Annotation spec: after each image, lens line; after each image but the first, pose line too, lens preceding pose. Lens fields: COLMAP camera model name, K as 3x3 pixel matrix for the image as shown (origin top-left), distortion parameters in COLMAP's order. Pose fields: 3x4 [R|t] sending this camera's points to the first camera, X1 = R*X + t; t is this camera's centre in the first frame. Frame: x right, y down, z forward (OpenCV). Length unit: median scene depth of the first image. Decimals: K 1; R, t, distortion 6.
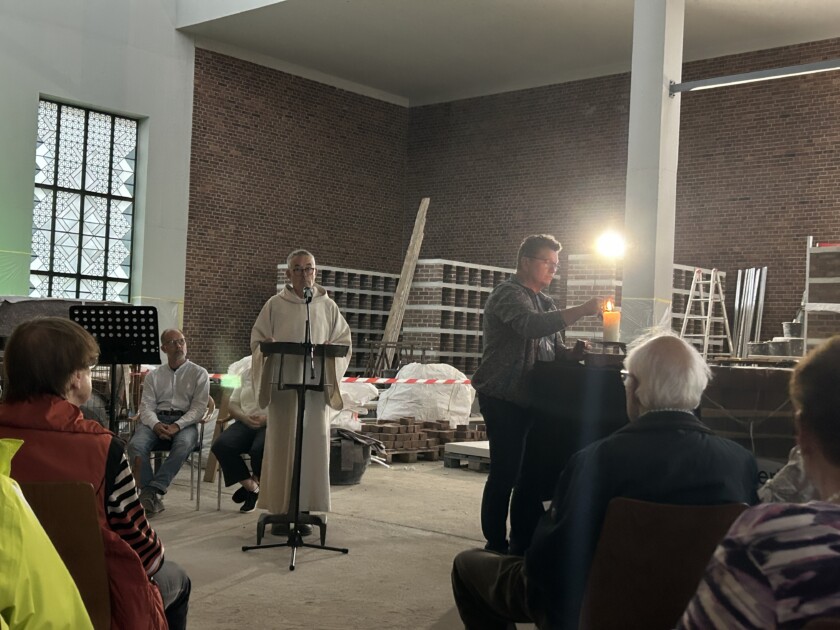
lens RADIAL K [[1109.8, 0, 424.9], [0, 1109.8, 315.1], [0, 0, 1]] dist [0.083619, 0.000000]
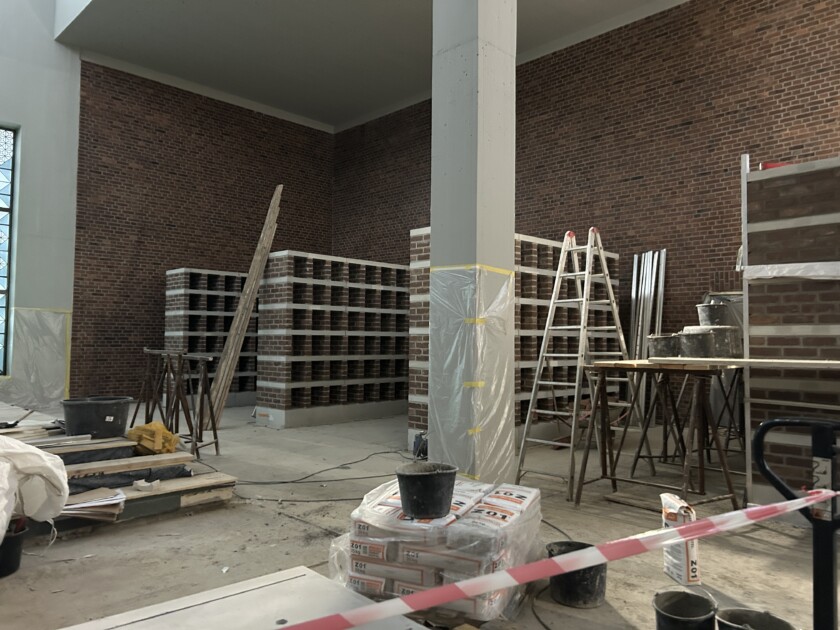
lens RADIAL K [[634.9, 0, 422.7], [0, 634.9, 310.7], [0, 0, 1]] dist [0.059569, -0.056384]
pose [[0.997749, -0.035915, -0.056635, 0.138004], [0.034953, 0.999229, -0.017890, 0.009118], [0.057234, 0.015870, 0.998235, 0.475151]]
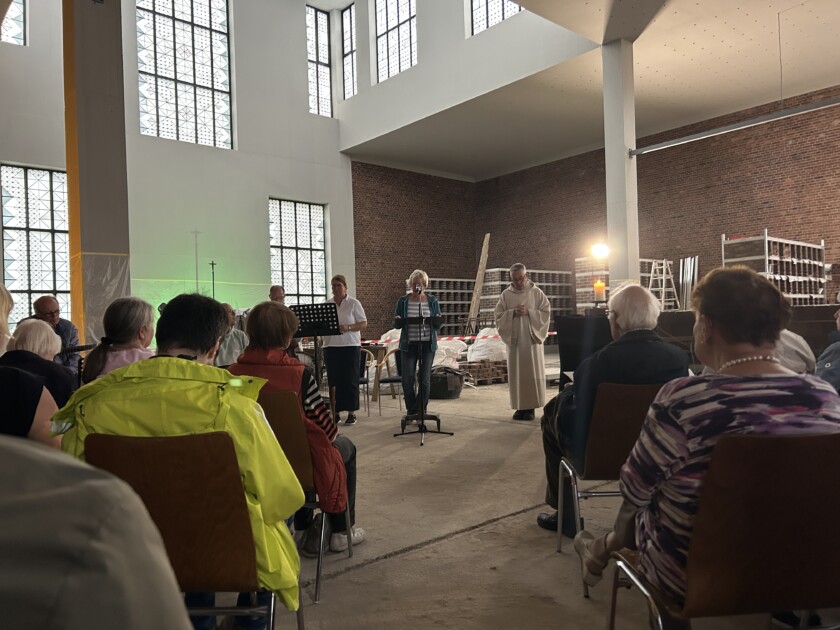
lens RADIAL K [[634.9, 0, 418.1], [0, 634.9, 320.3], [0, 0, 1]] dist [0.059569, -0.056384]
pose [[0.989938, -0.075449, -0.119712, 0.001612], [0.078043, 0.996803, 0.017122, 0.003323], [0.118037, -0.026293, 0.992661, 0.004673]]
